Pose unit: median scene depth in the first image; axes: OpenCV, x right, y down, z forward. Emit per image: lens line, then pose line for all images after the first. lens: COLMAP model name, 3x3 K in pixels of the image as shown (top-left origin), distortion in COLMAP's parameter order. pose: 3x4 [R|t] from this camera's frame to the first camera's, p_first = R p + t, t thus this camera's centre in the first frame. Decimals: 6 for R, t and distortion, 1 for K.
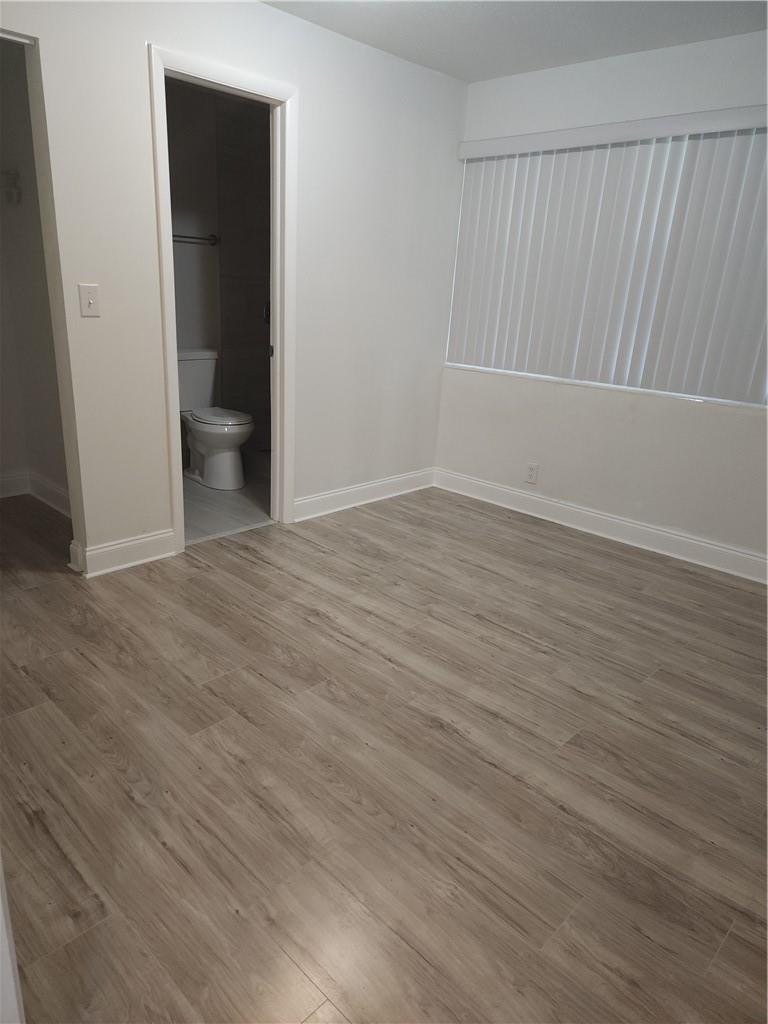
lens RADIAL K [[675.4, 0, 379.5], [0, 675.4, 508.8], [0, 0, 1]] dist [0.086140, -0.076686]
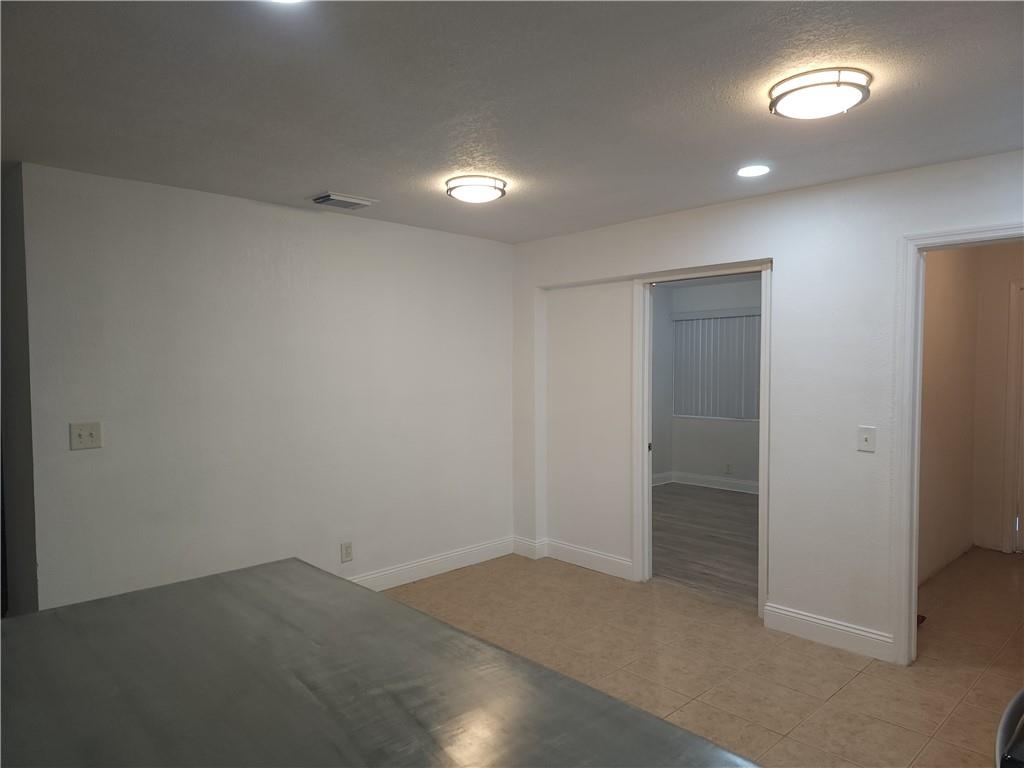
lens RADIAL K [[667.0, 0, 514.9], [0, 667.0, 396.9], [0, 0, 1]] dist [0.094274, -0.075856]
pose [[0.997331, -0.059073, -0.042902, -0.419488], [0.045194, 0.961044, -0.272677, 0.364056], [0.057339, 0.270010, 0.961149, -1.360129]]
